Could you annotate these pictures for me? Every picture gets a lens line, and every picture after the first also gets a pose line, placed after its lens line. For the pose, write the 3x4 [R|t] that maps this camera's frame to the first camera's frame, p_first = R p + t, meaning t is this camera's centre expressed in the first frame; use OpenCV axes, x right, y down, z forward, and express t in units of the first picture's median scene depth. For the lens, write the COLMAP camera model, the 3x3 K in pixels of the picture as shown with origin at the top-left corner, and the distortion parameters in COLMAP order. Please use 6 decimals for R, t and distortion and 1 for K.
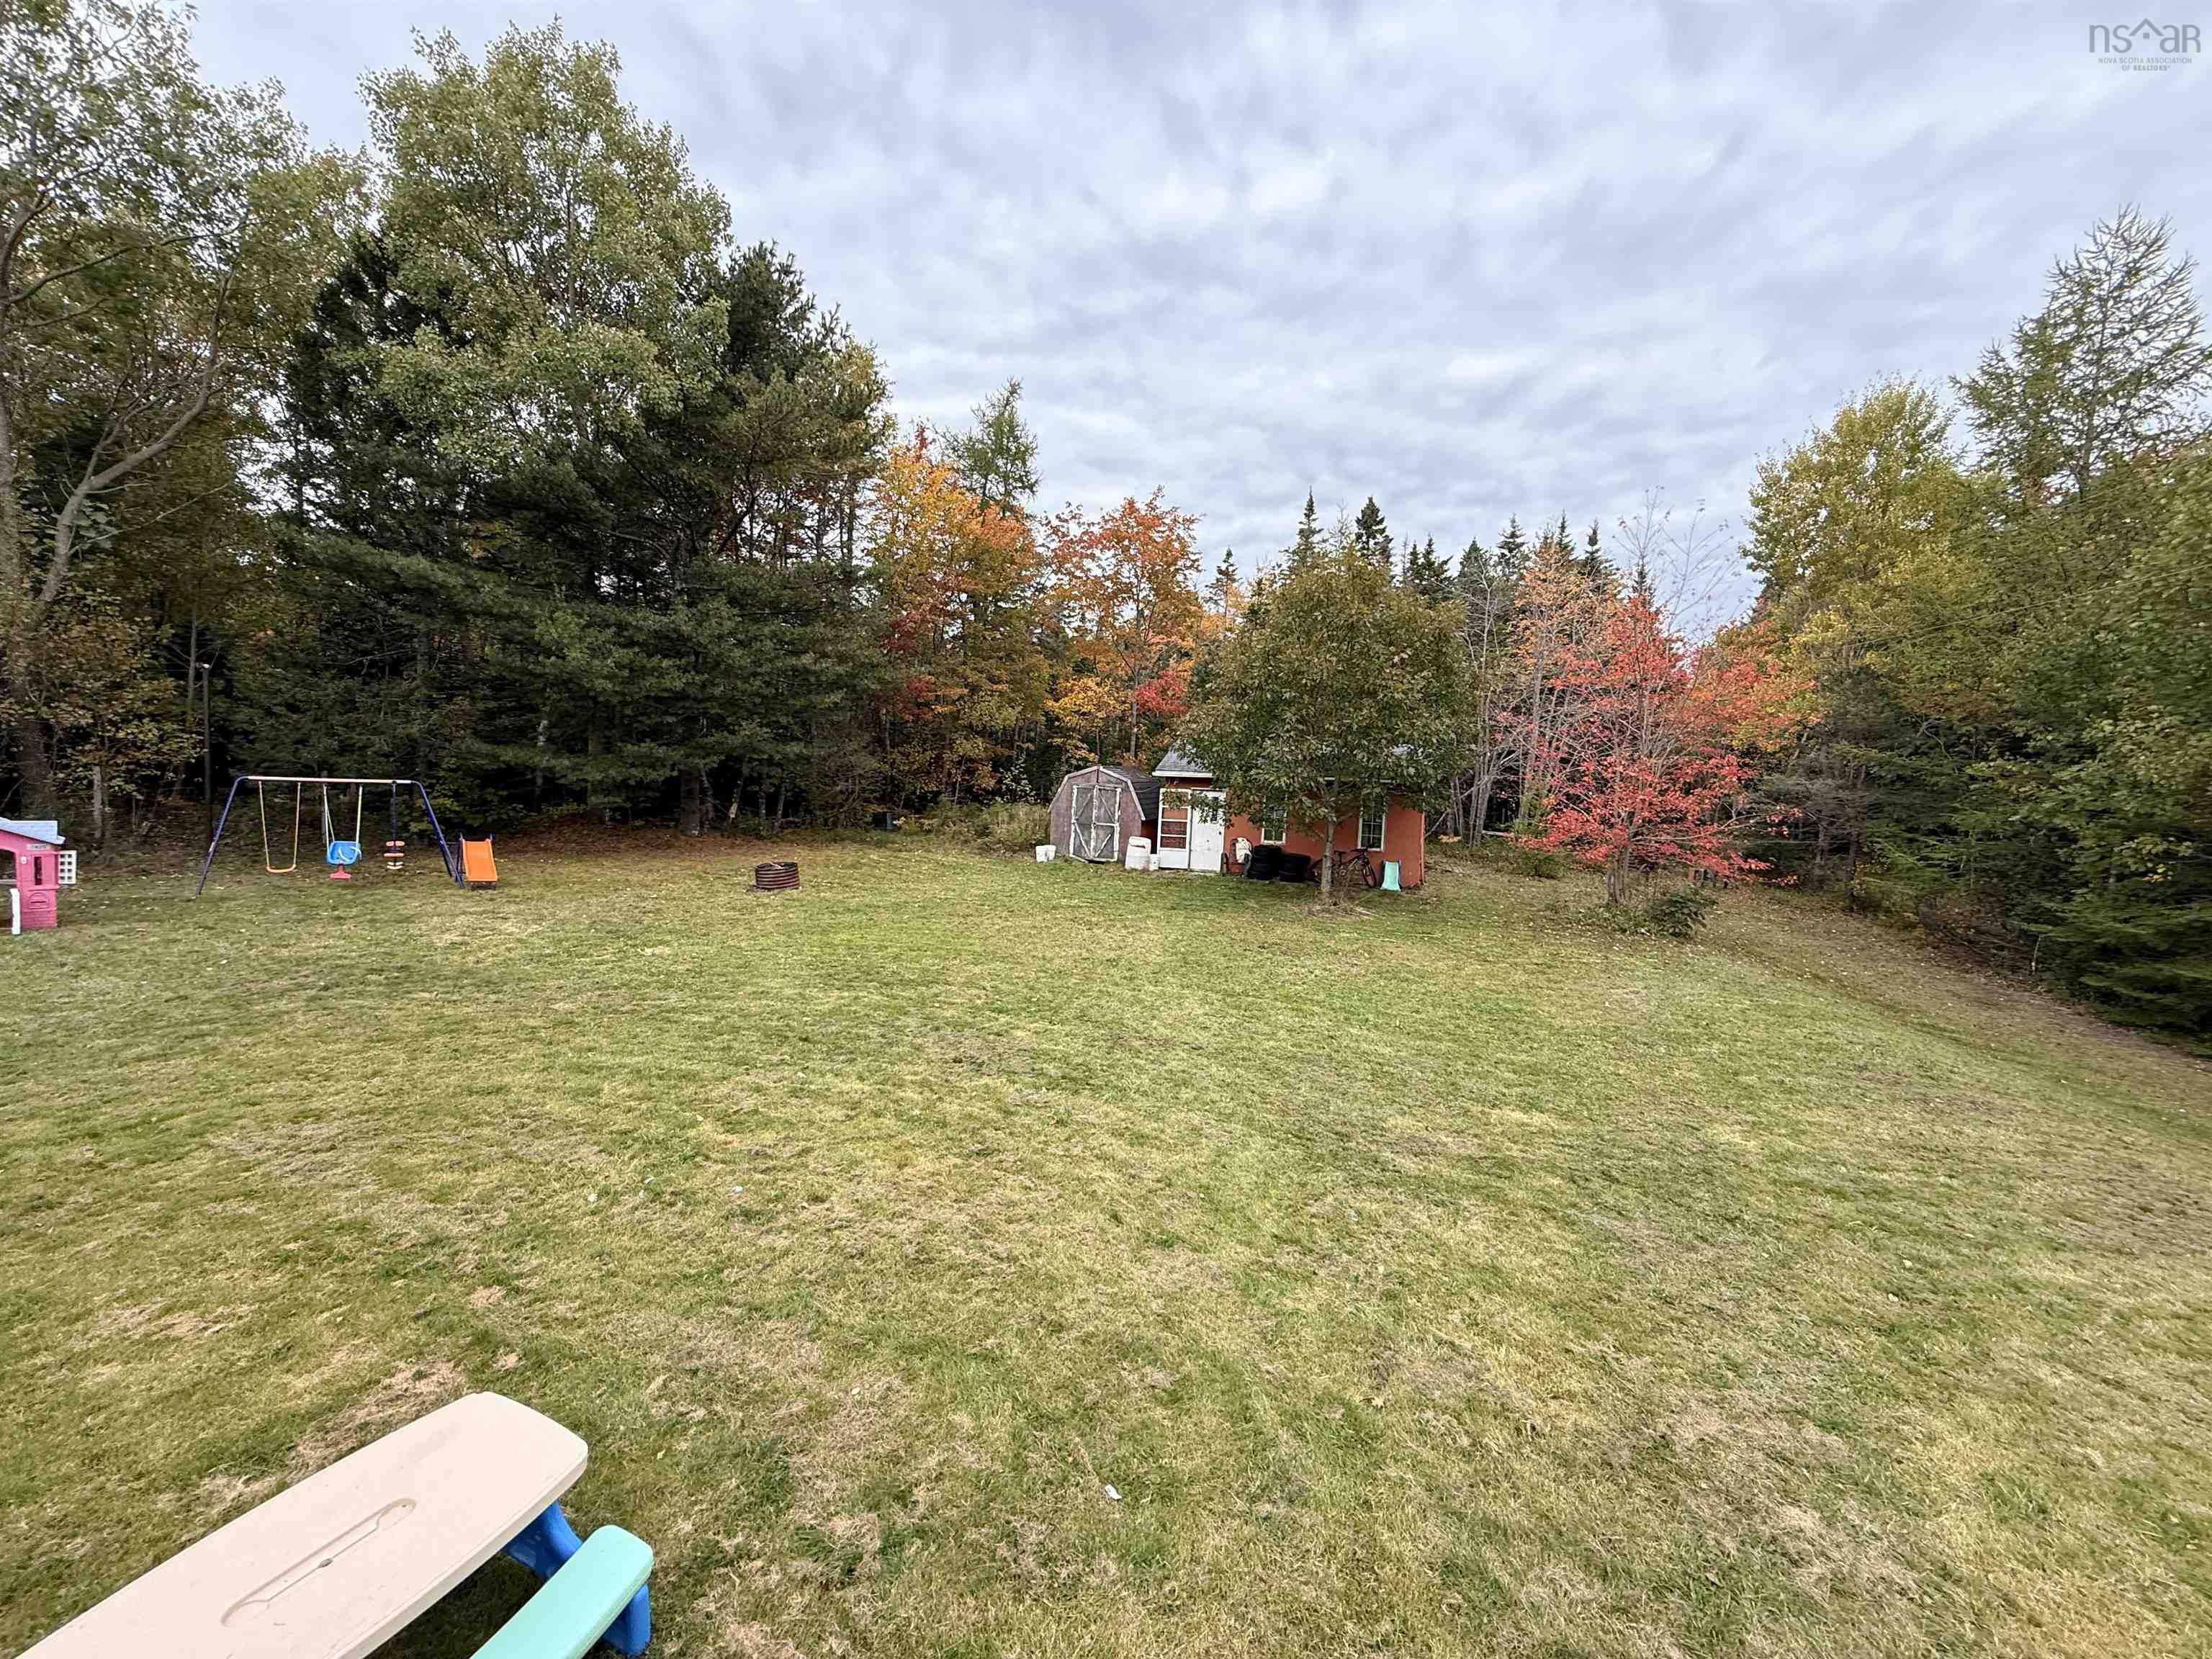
lens RADIAL K [[884.5, 0, 1106.0], [0, 884.5, 829.5], [0, 0, 1]] dist [0.007276, -0.000434]
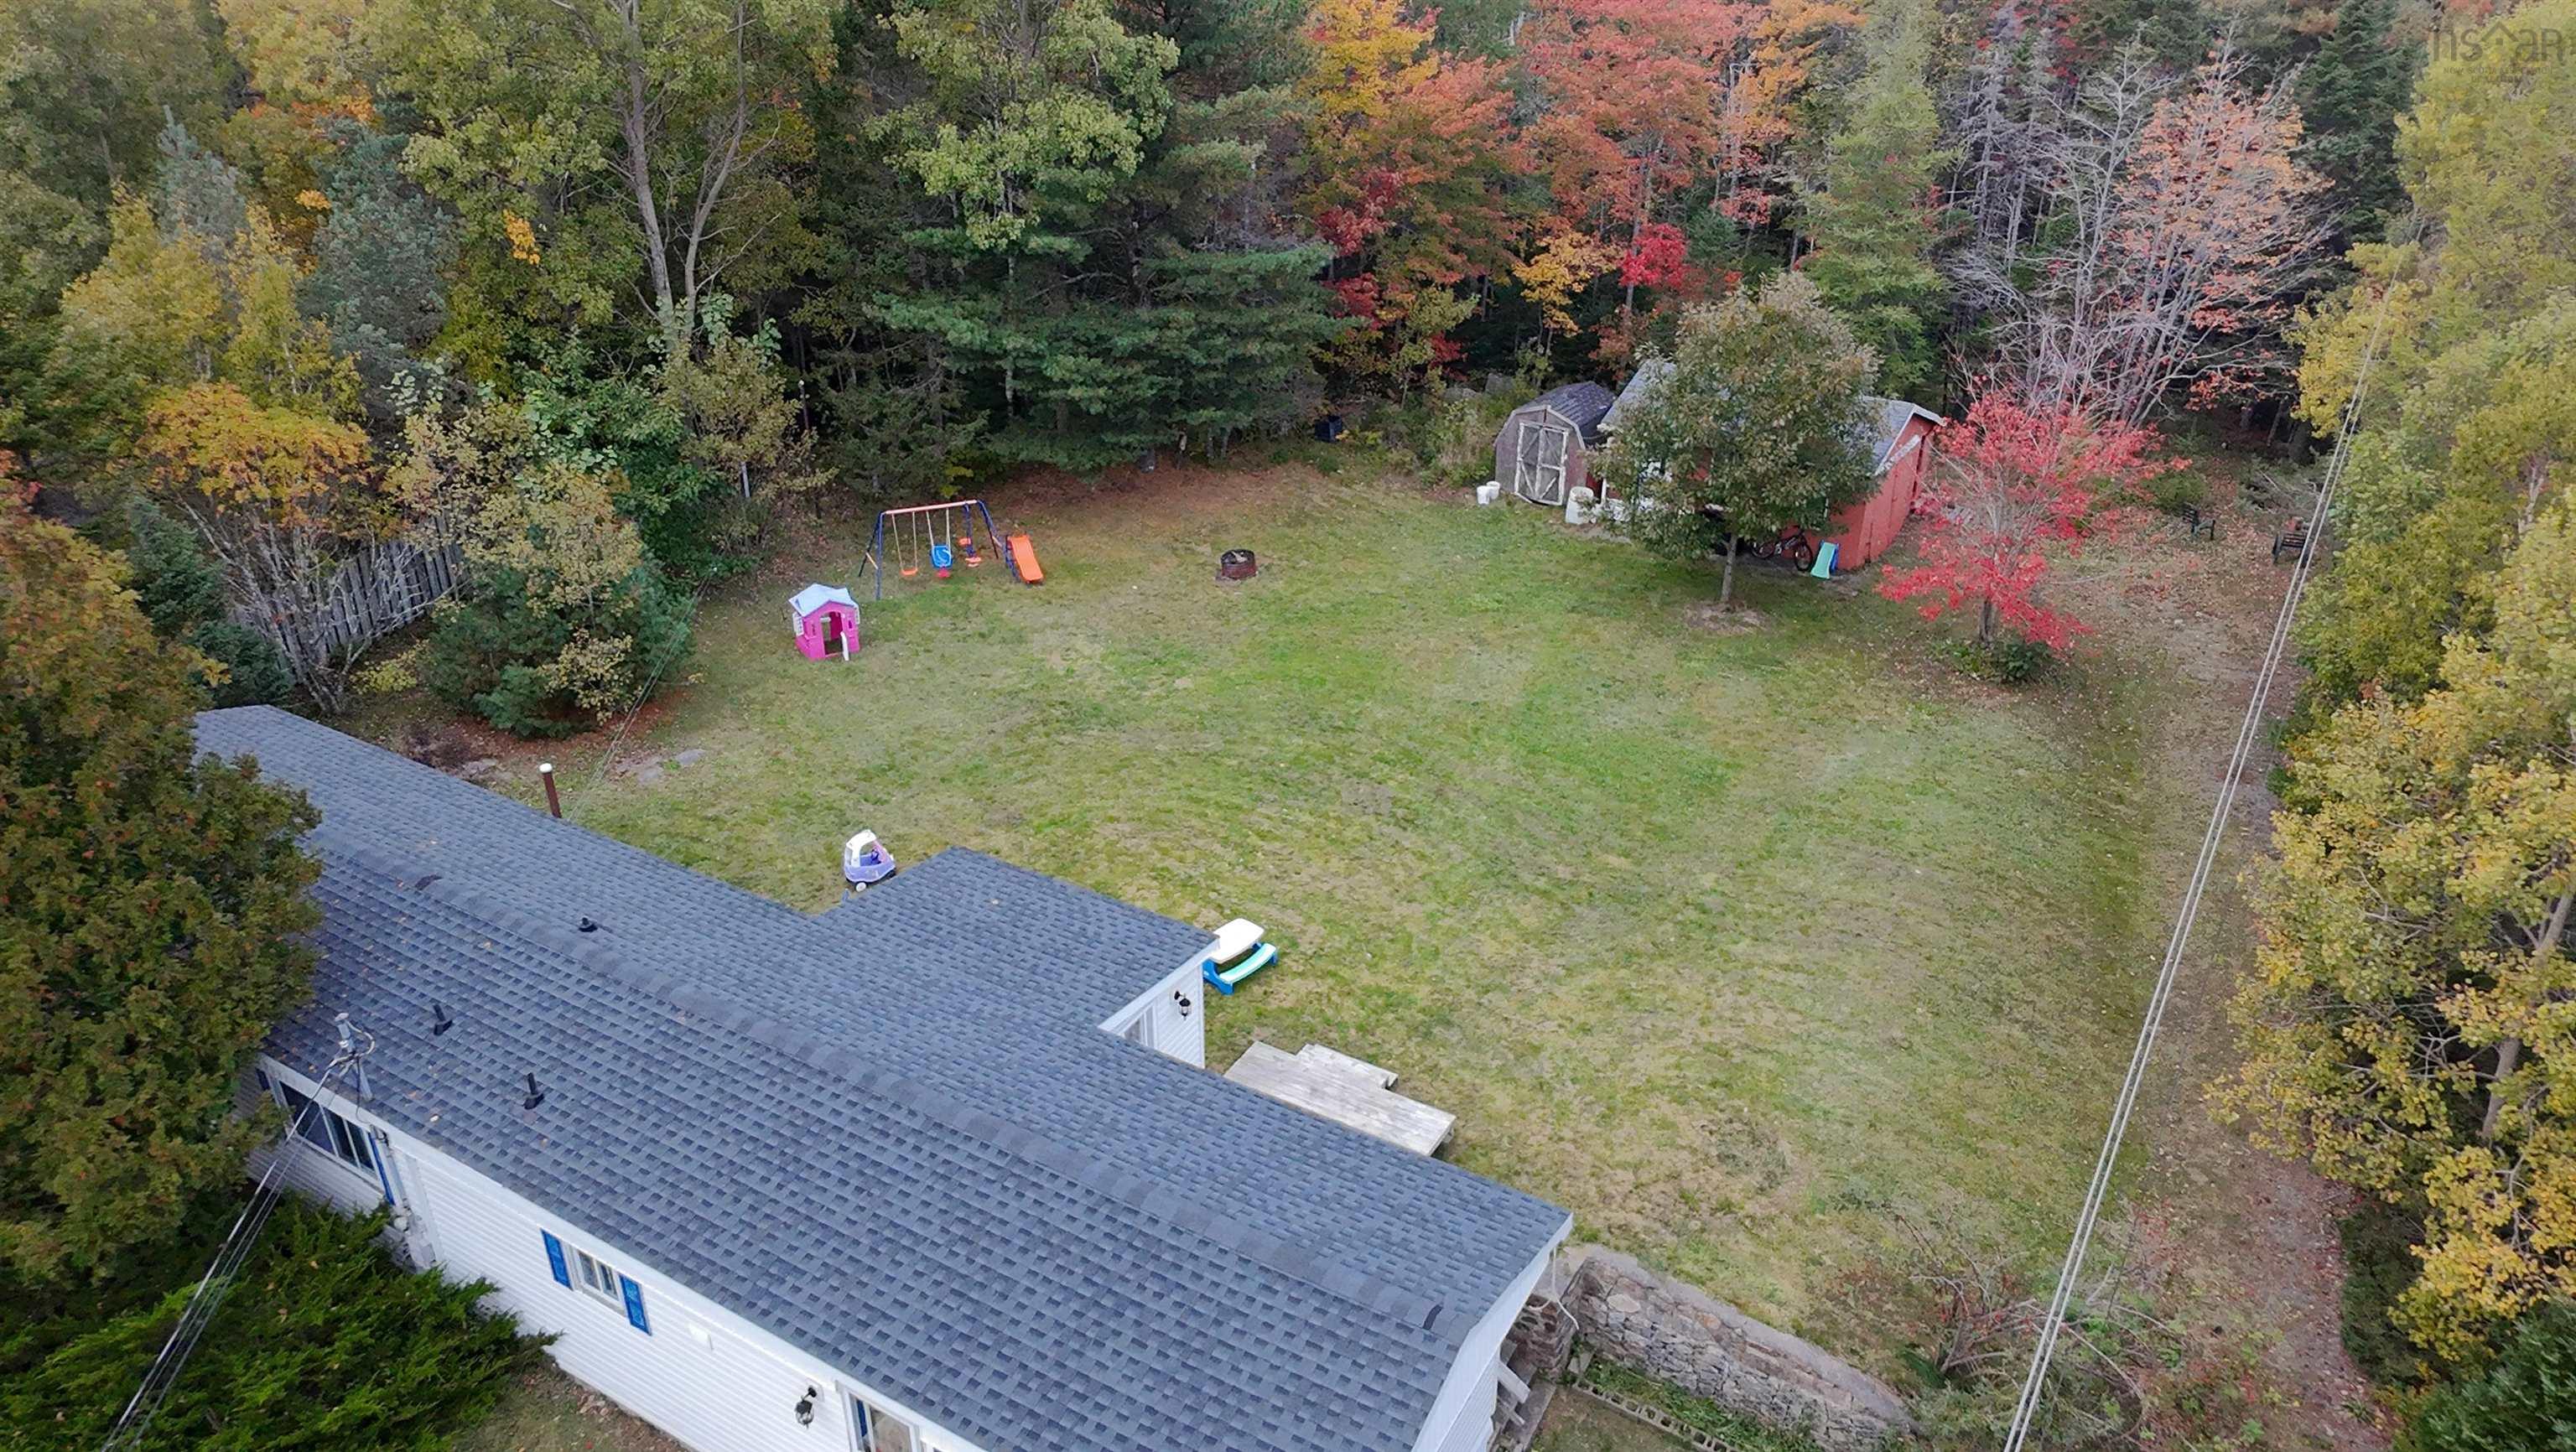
lens RADIAL K [[1335.4, 0, 1288.0], [0, 1335.4, 726.0], [0, 0, 1]] dist [-0.000795, -0.000056]
pose [[0.961114, 0.077474, -0.265063, 0.171037], [0.024693, 0.931885, 0.361913, -0.360092], [0.275047, -0.354385, 0.893734, -0.612302]]
